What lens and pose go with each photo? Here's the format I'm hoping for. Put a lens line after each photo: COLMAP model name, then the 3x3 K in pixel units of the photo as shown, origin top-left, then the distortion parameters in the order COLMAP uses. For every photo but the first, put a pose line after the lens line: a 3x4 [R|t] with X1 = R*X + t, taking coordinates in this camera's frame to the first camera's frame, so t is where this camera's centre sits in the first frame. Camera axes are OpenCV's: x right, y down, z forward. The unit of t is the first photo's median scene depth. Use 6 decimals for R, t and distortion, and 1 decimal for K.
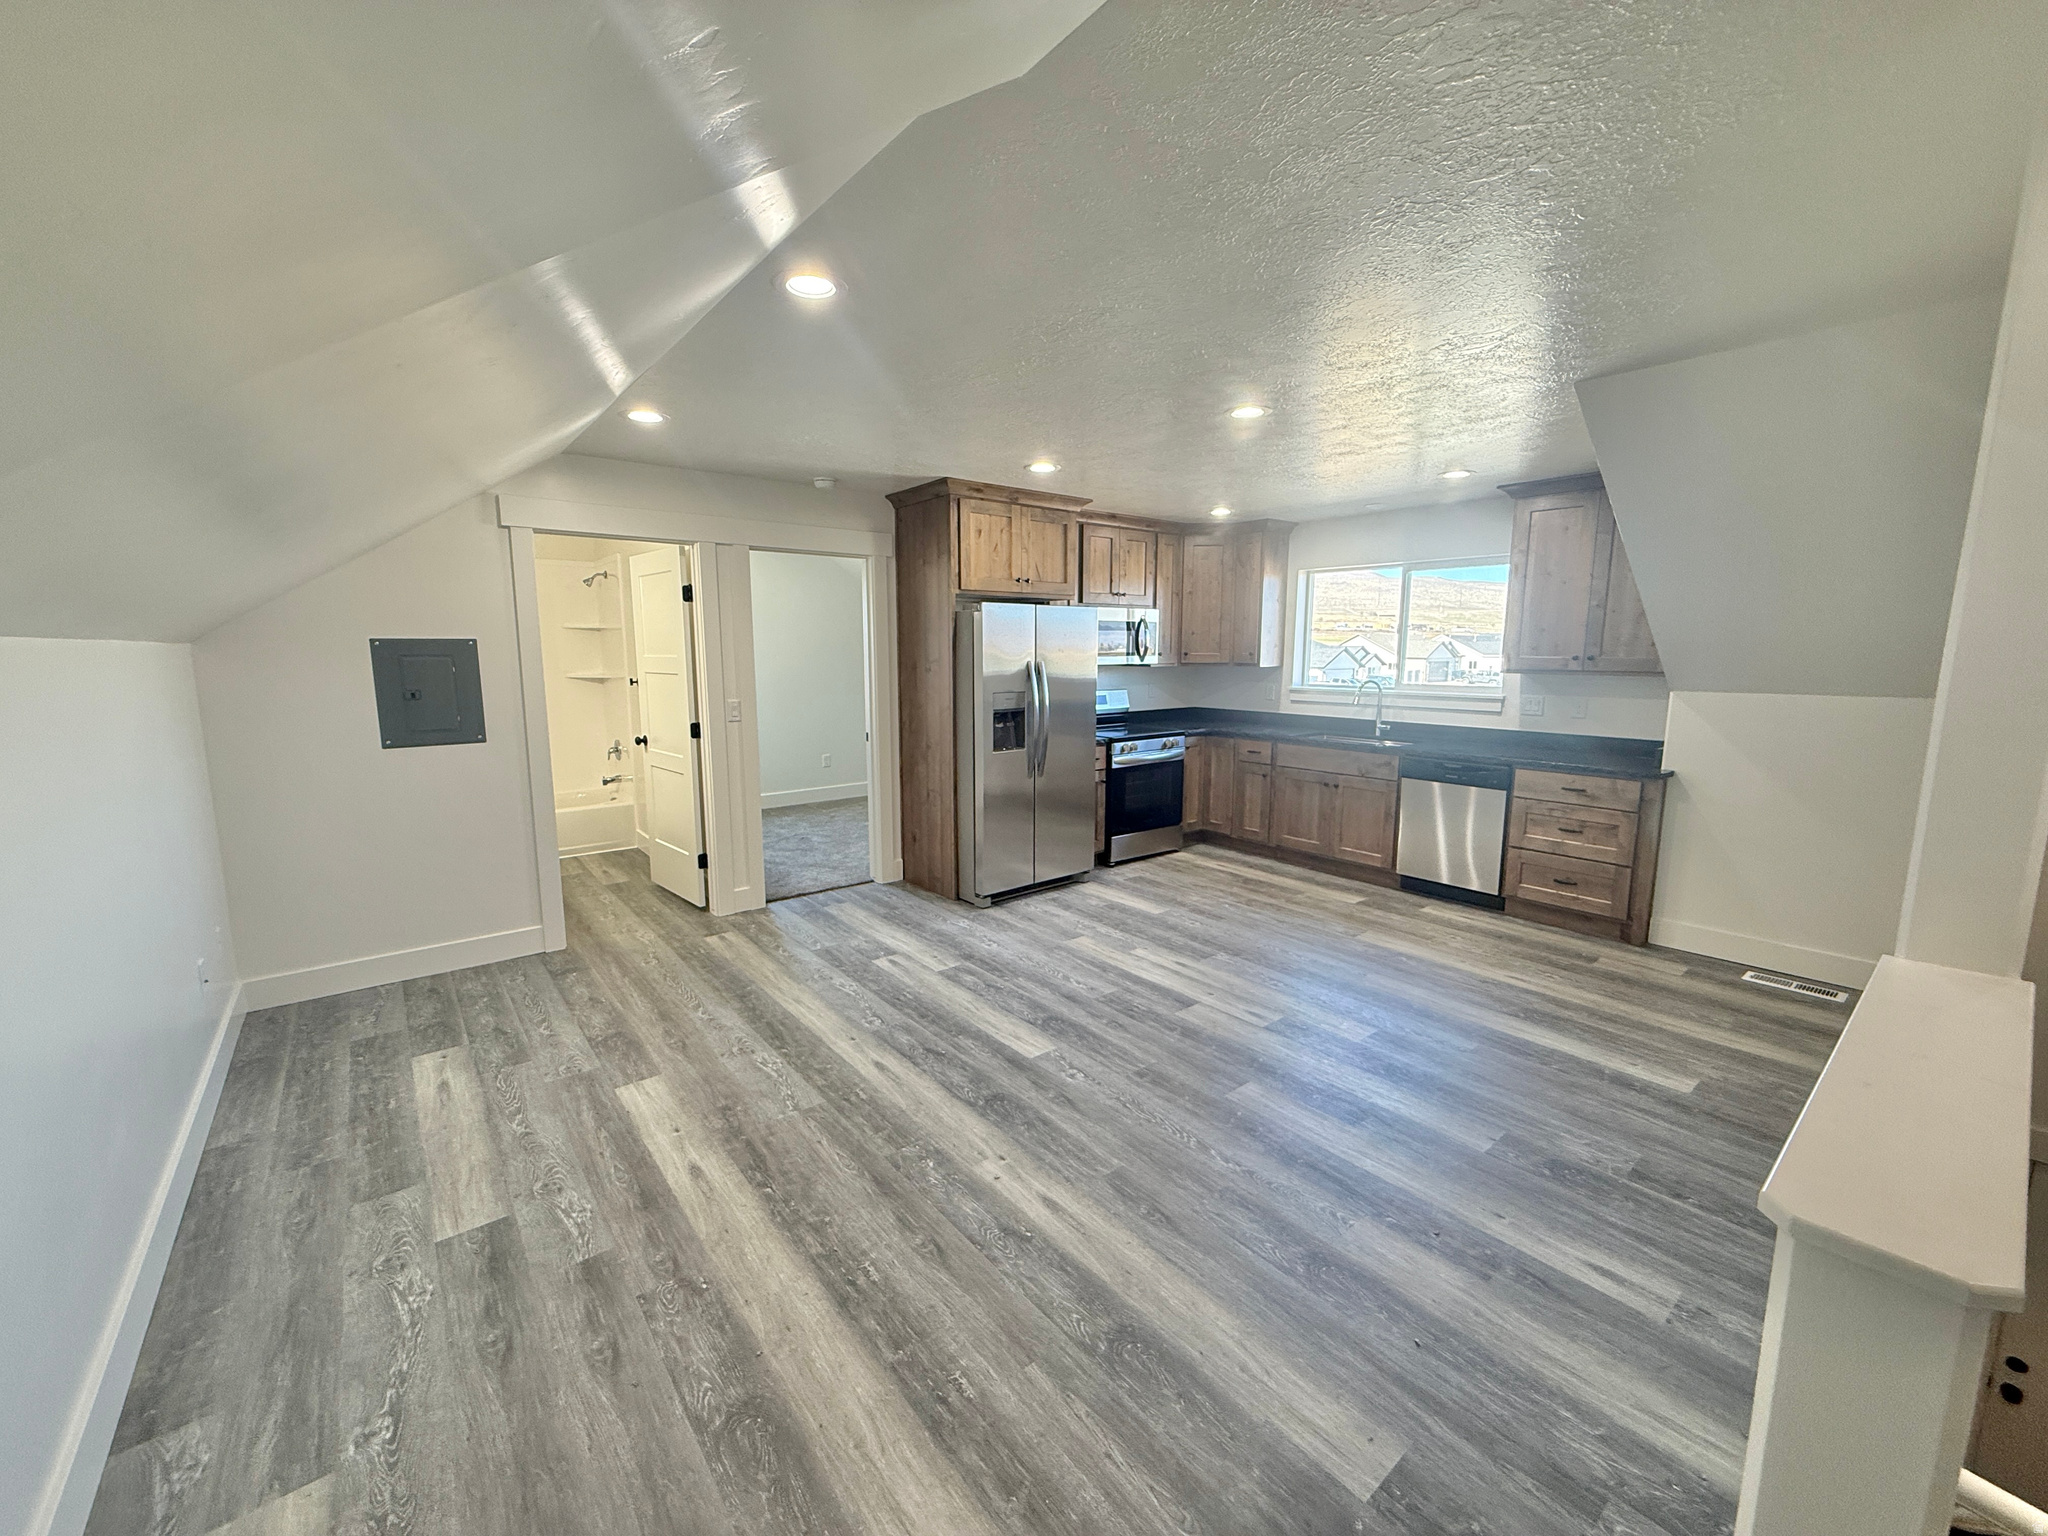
lens RADIAL K [[816.4, 0, 1008.2], [0, 816.4, 771.2], [0, 0, 1]] dist [-0.000102, 0.000487]
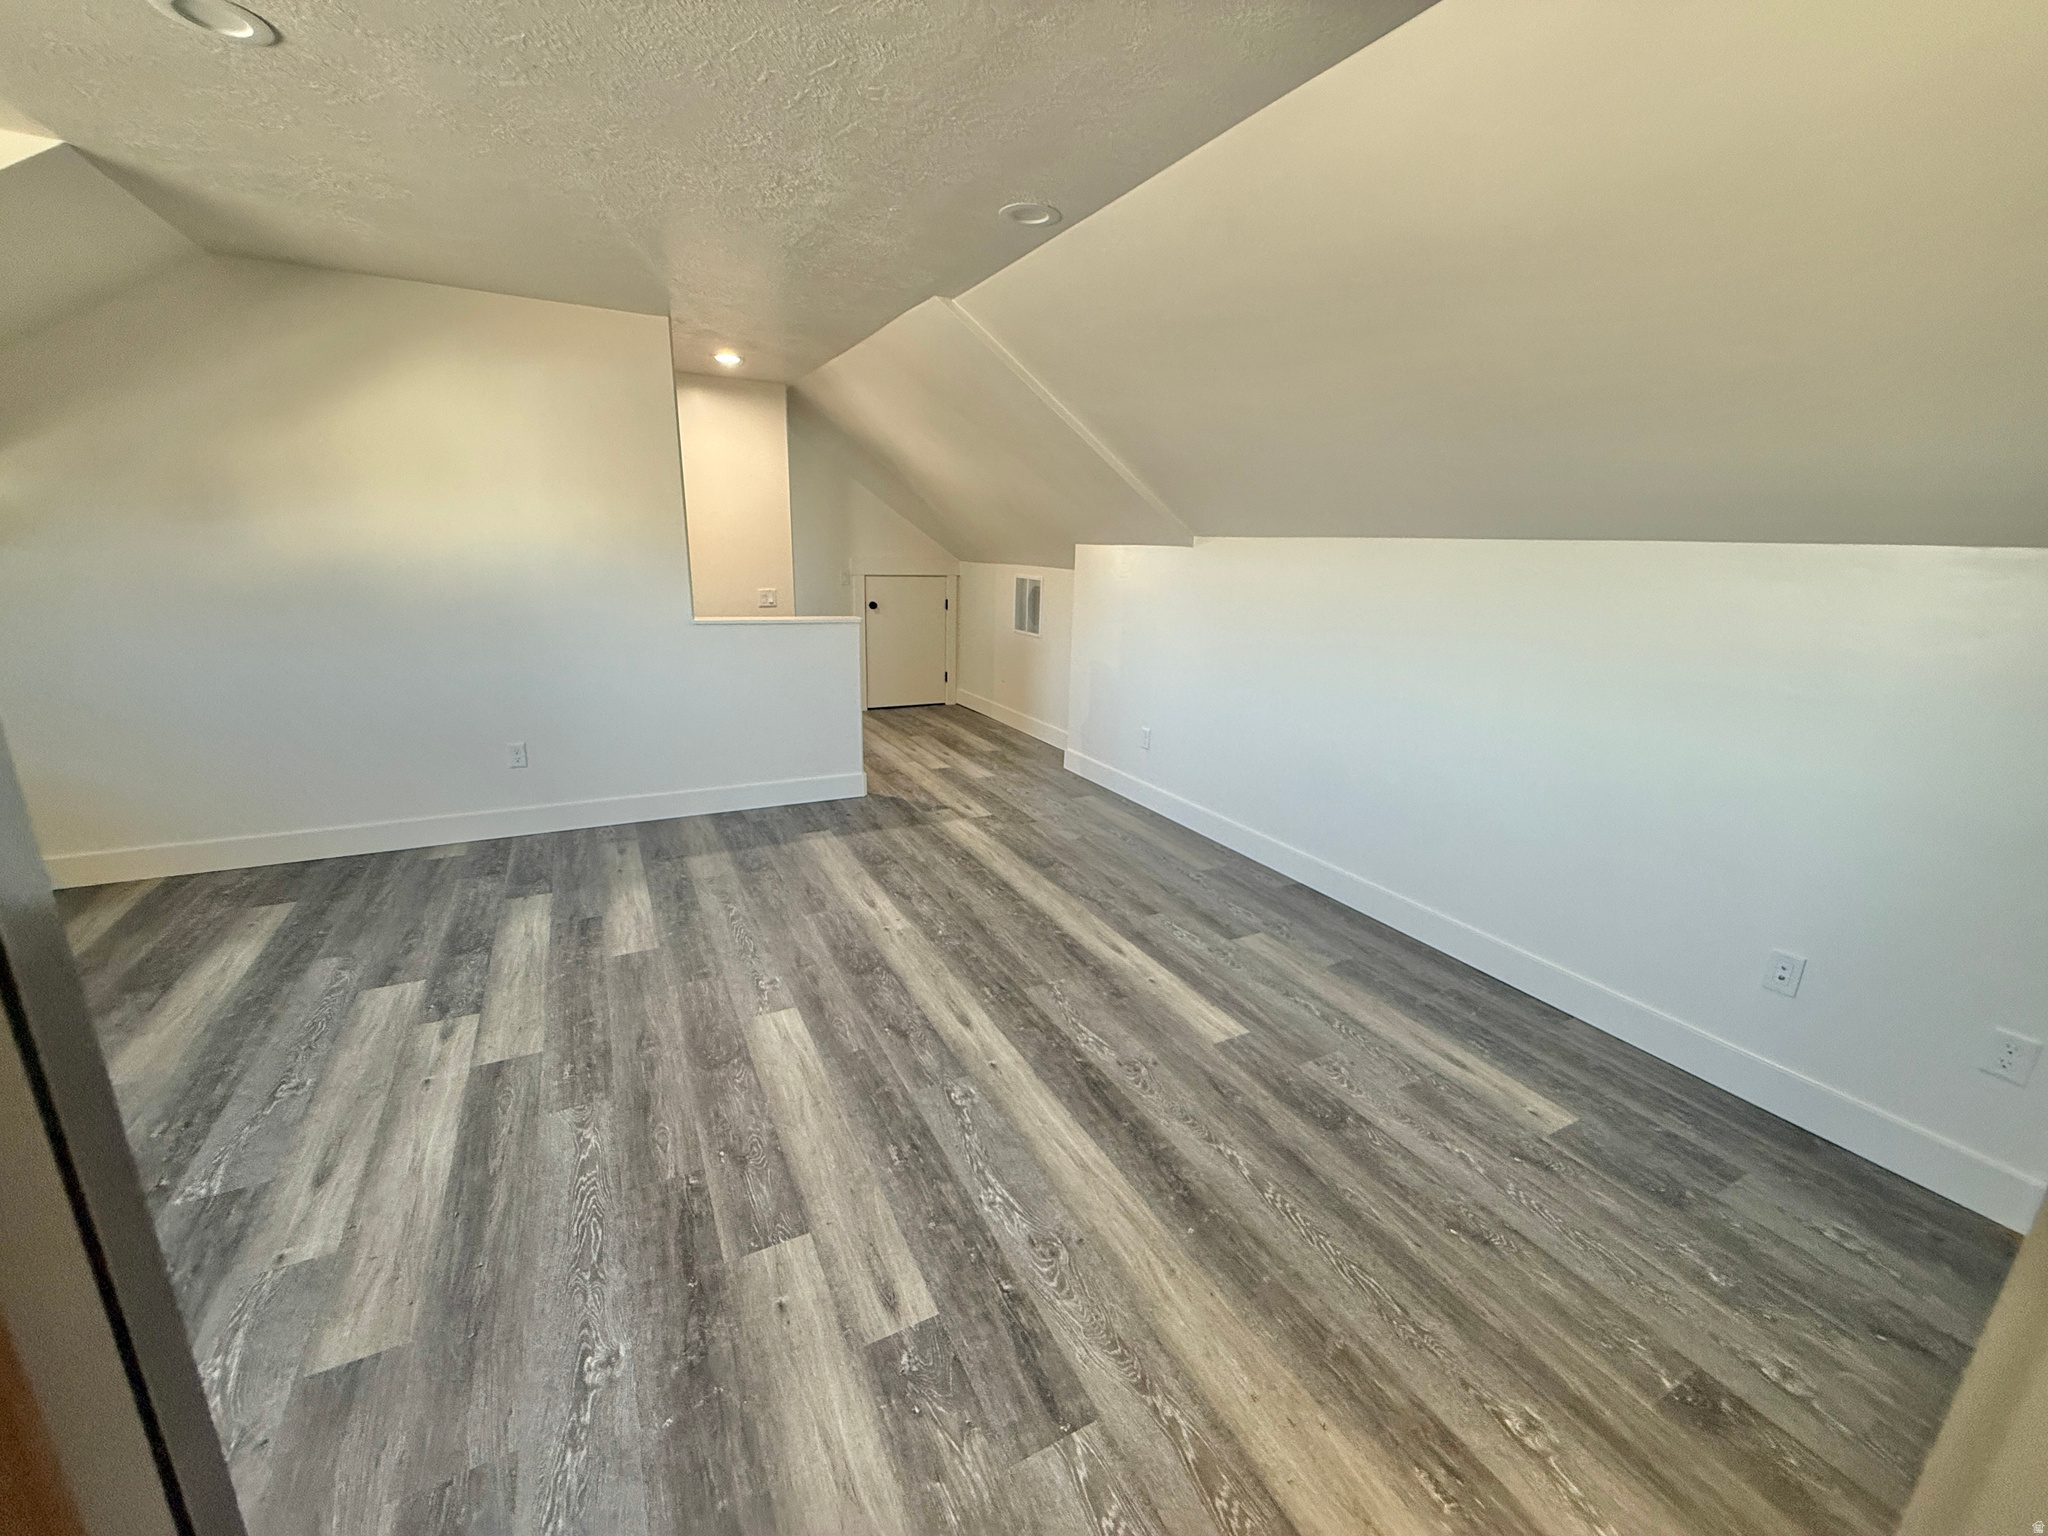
lens RADIAL K [[816.4, 0, 1019.3], [0, 816.4, 766.5], [0, 0, 1]] dist [-0.000102, 0.000487]
pose [[-0.983450, -0.075963, 0.164486, -0.294459], [-0.002899, 0.914344, 0.404929, -0.210943], [-0.181156, 0.397750, -0.899432, 1.454240]]
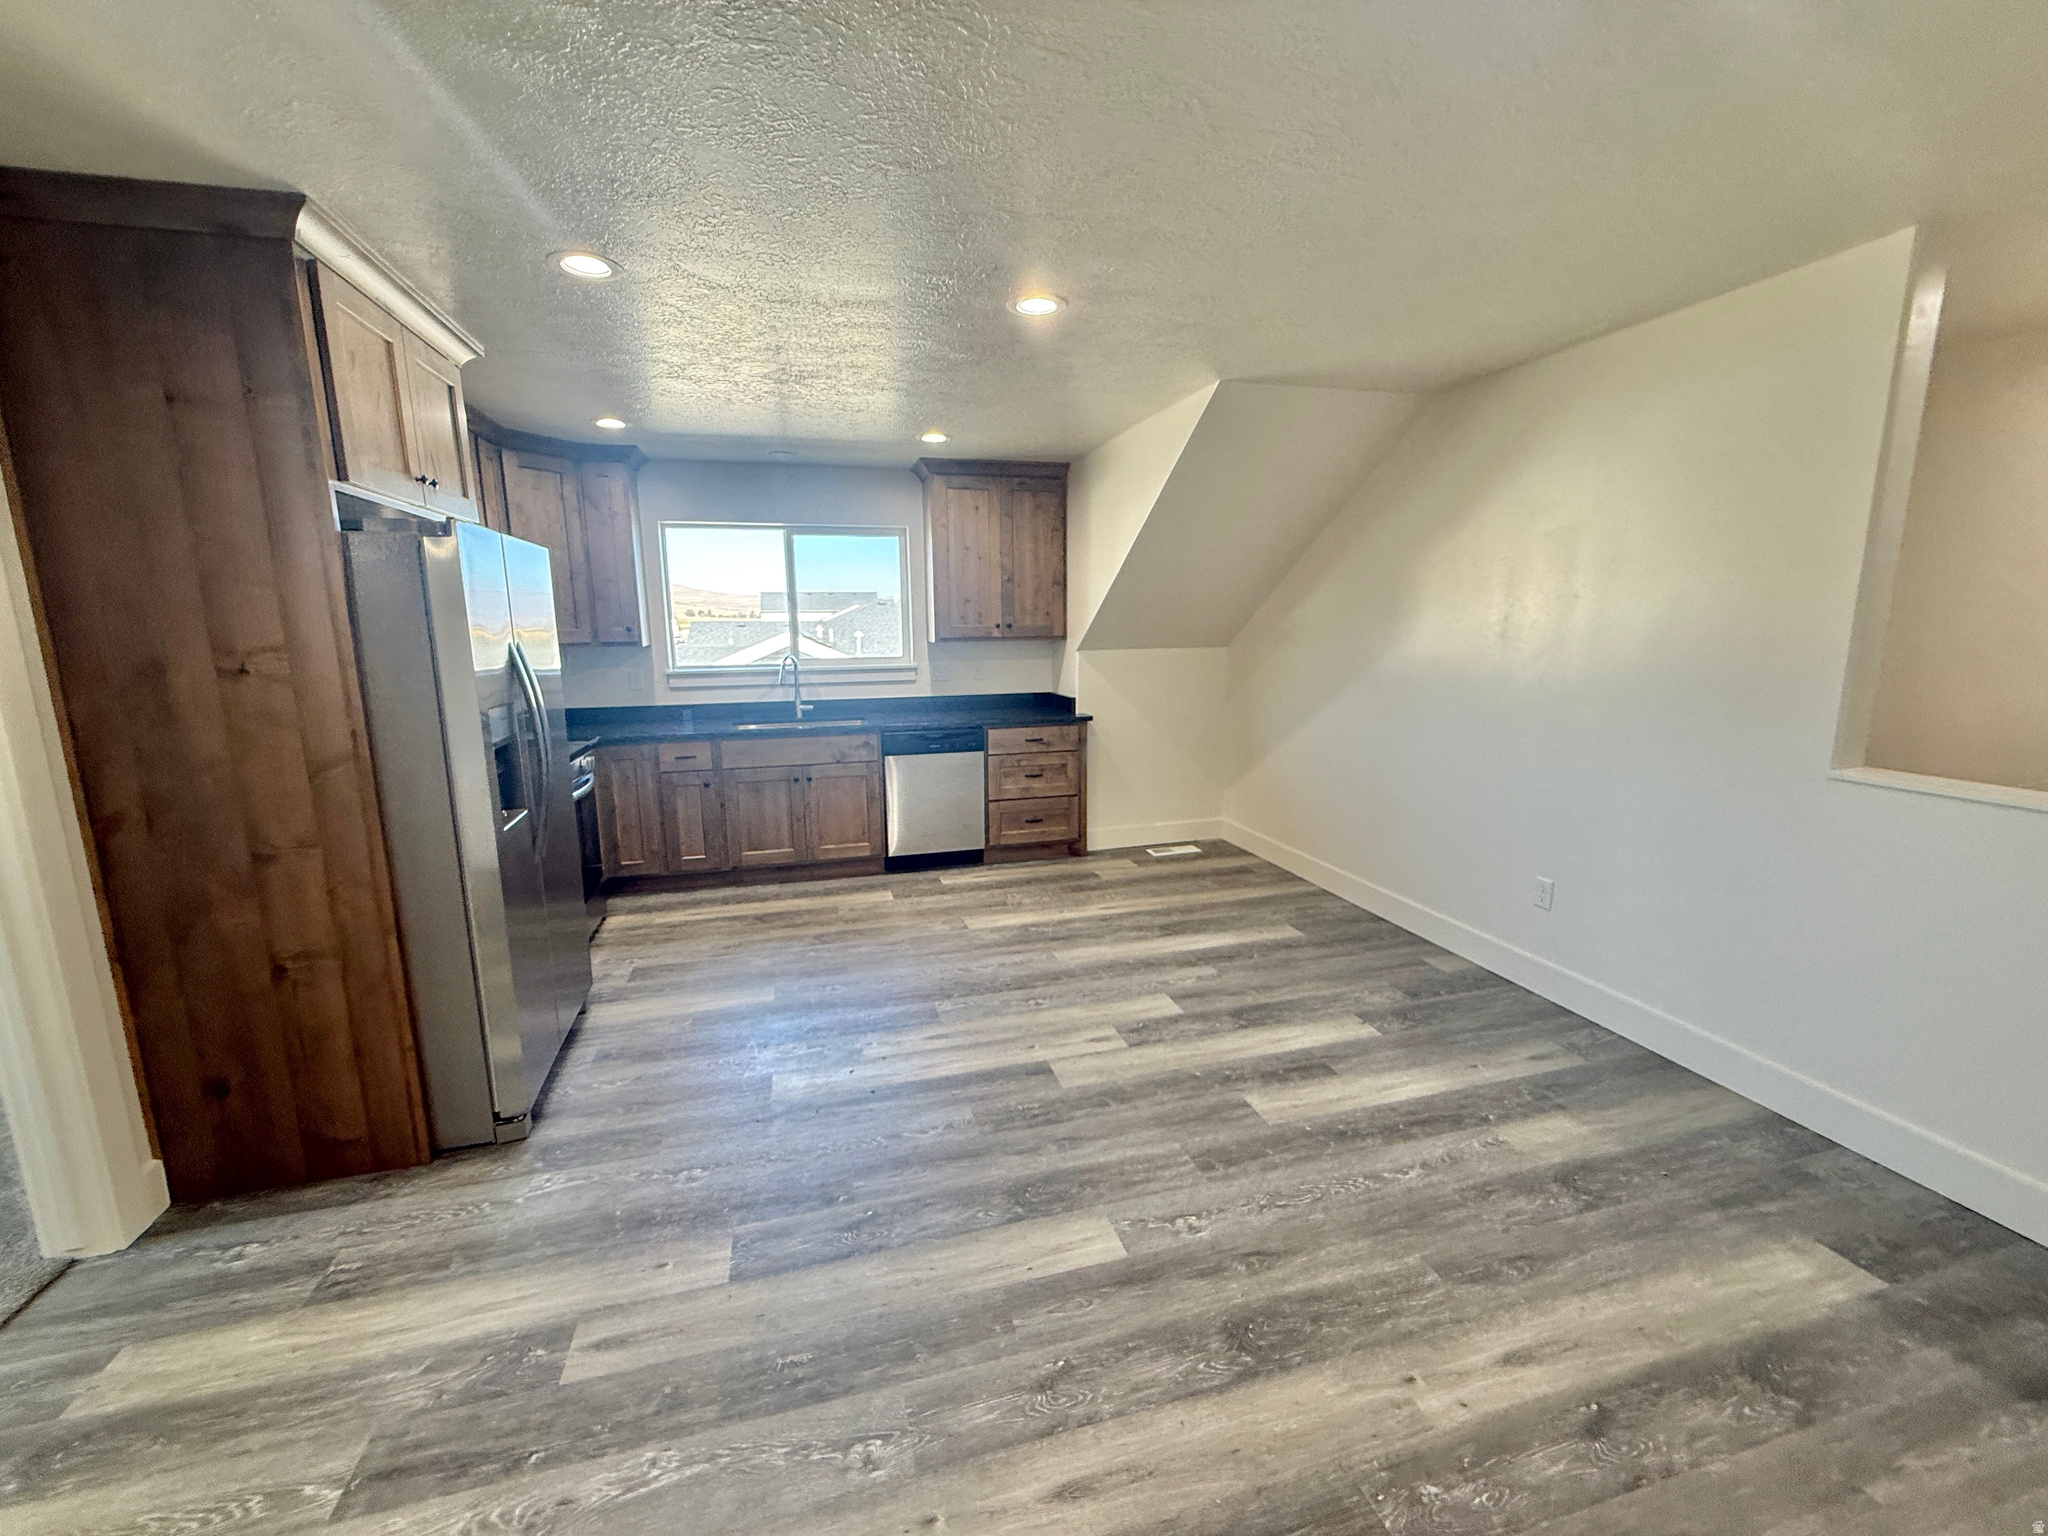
lens RADIAL K [[816.4, 0, 1015.5], [0, 816.4, 772.9], [0, 0, 1]] dist [-0.000102, 0.000487]
pose [[0.389661, -0.172416, 0.904675, -0.459264], [0.149782, 0.981105, 0.122469, -0.096406], [-0.908697, 0.087783, 0.408123, 0.698264]]
